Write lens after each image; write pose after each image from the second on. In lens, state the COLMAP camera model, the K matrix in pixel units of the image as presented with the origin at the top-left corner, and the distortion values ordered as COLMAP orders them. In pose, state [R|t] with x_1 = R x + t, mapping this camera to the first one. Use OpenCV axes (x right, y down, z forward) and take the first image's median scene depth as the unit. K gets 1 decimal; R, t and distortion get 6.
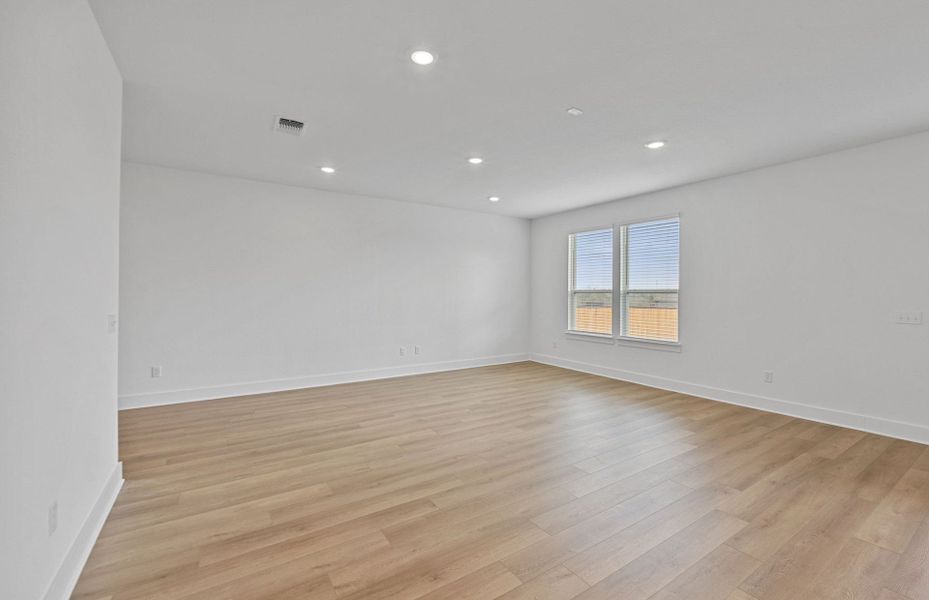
lens RADIAL K [[388.7, 0, 467.6], [0, 388.7, 296.5], [0, 0, 1]] dist [-0.000799, -0.000225]
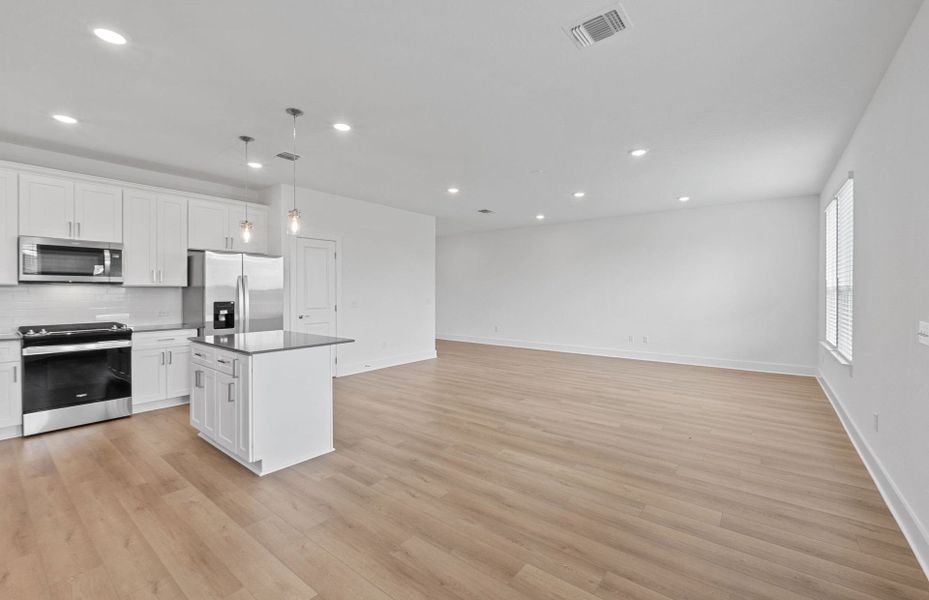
lens RADIAL K [[384.0, 0, 468.2], [0, 384.0, 297.8], [0, 0, 1]] dist [-0.001057, -0.000254]
pose [[0.323848, 0.011014, -0.946045, 1.543458], [-0.002029, 0.999938, 0.010947, 0.003387], [0.946107, -0.001625, 0.323850, 0.244128]]
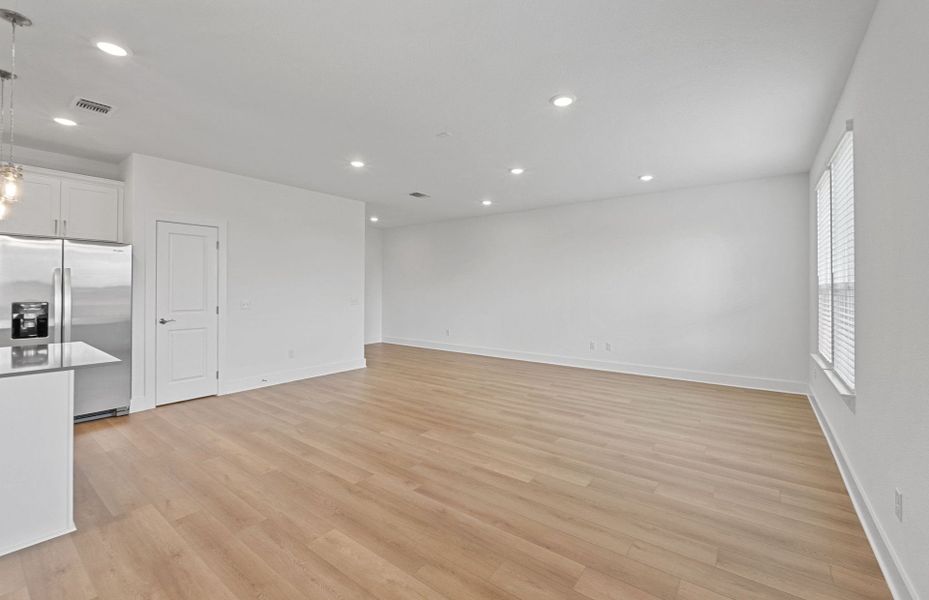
lens RADIAL K [[387.0, 0, 465.9], [0, 387.0, 291.2], [0, 0, 1]] dist [-0.003208, -0.000665]
pose [[0.331947, -0.001061, -0.943297, 1.335798], [-0.004339, 0.999987, -0.002652, 0.002016], [0.943288, 0.004973, 0.331938, 0.640674]]
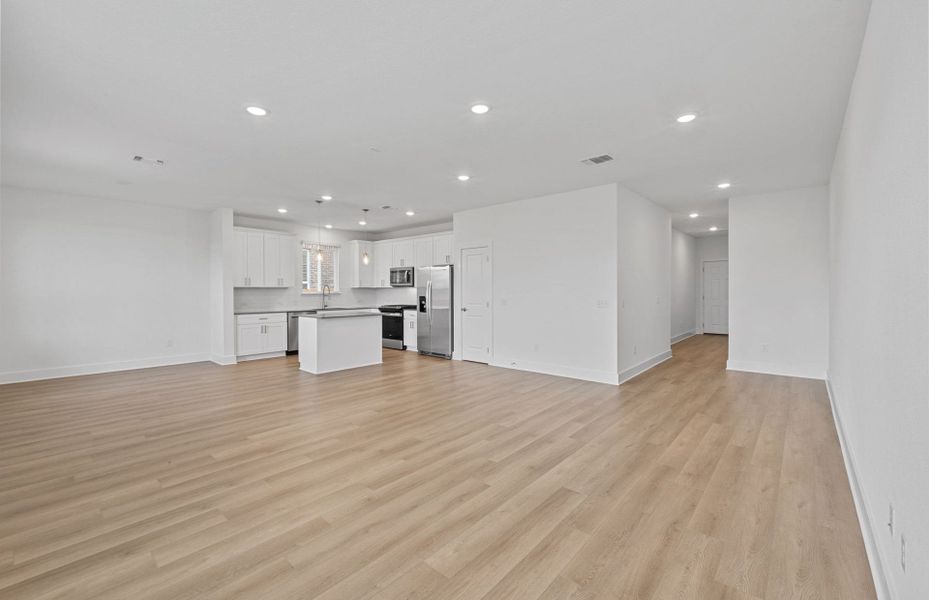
lens RADIAL K [[387.0, 0, 465.9], [0, 387.0, 291.2], [0, 0, 1]] dist [-0.003208, -0.000665]
pose [[-0.963744, 0.001336, -0.266825, 0.313795], [-0.000853, 0.999967, 0.008089, -0.015116], [0.266827, 0.008023, -0.963711, 2.226461]]
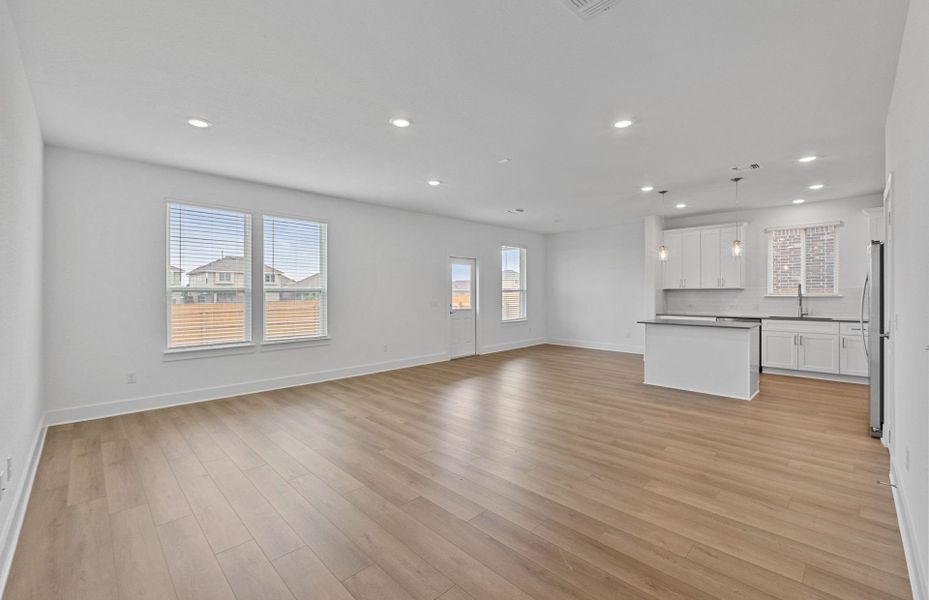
lens RADIAL K [[387.0, 0, 465.9], [0, 387.0, 291.2], [0, 0, 1]] dist [-0.003208, -0.000665]
pose [[-0.201319, 0.003651, 0.979519, -1.009772], [0.006032, 0.999979, -0.002487, -0.007243], [-0.979507, 0.005407, -0.201337, 1.344761]]
